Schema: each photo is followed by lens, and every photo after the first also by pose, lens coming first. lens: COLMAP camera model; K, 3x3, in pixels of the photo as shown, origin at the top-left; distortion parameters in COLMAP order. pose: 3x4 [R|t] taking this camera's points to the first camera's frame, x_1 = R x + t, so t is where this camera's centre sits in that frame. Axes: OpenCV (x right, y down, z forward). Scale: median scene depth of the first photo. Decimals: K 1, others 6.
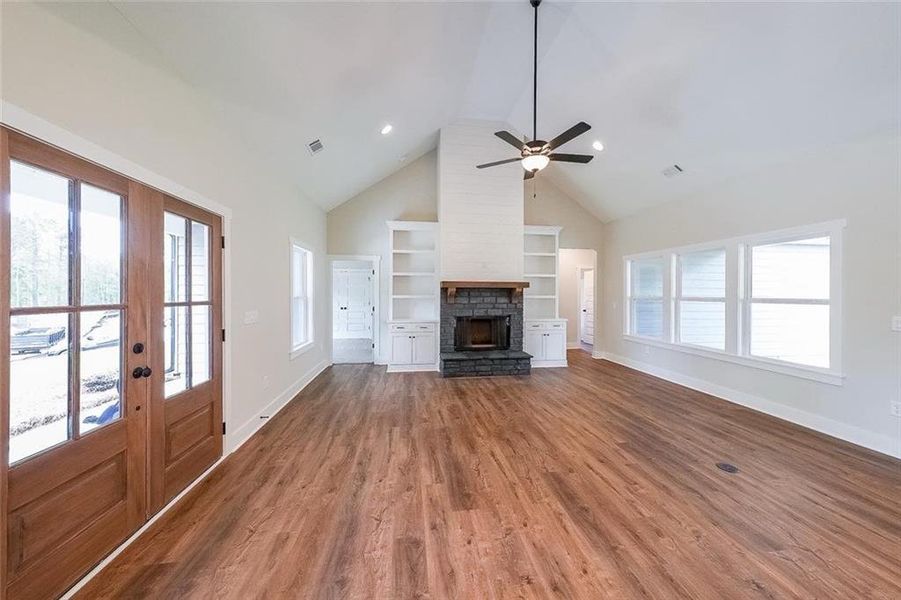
lens RADIAL K [[310.7, 0, 451.9], [0, 310.7, 294.6], [0, 0, 1]] dist [0.000520, 0.001030]
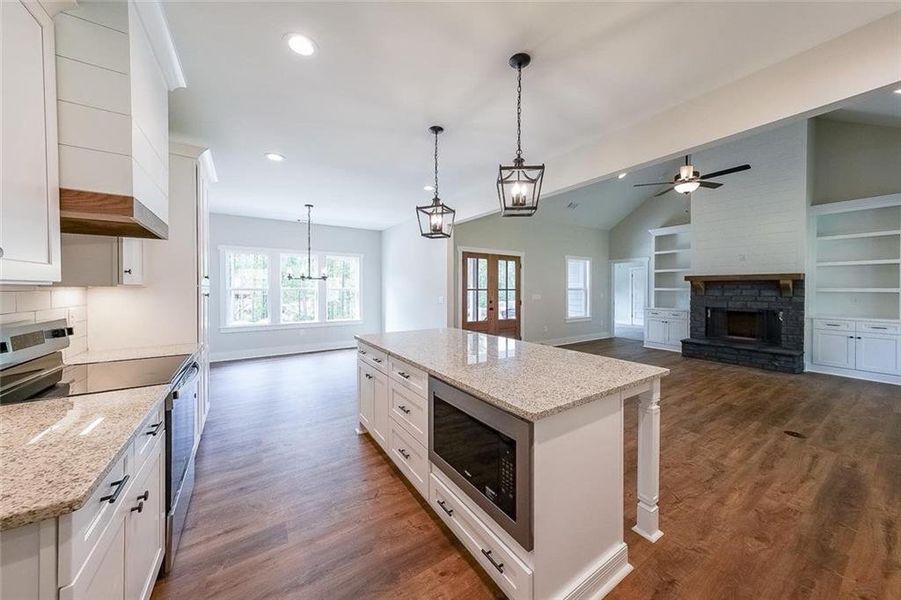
lens RADIAL K [[310.7, 0, 447.9], [0, 310.7, 288.0], [0, 0, 1]] dist [0.000520, 0.001030]
pose [[0.421481, -0.005035, -0.906823, 0.860881], [-0.004737, 0.999959, -0.007753, 0.020687], [0.906825, 0.007563, 0.421440, -0.399559]]
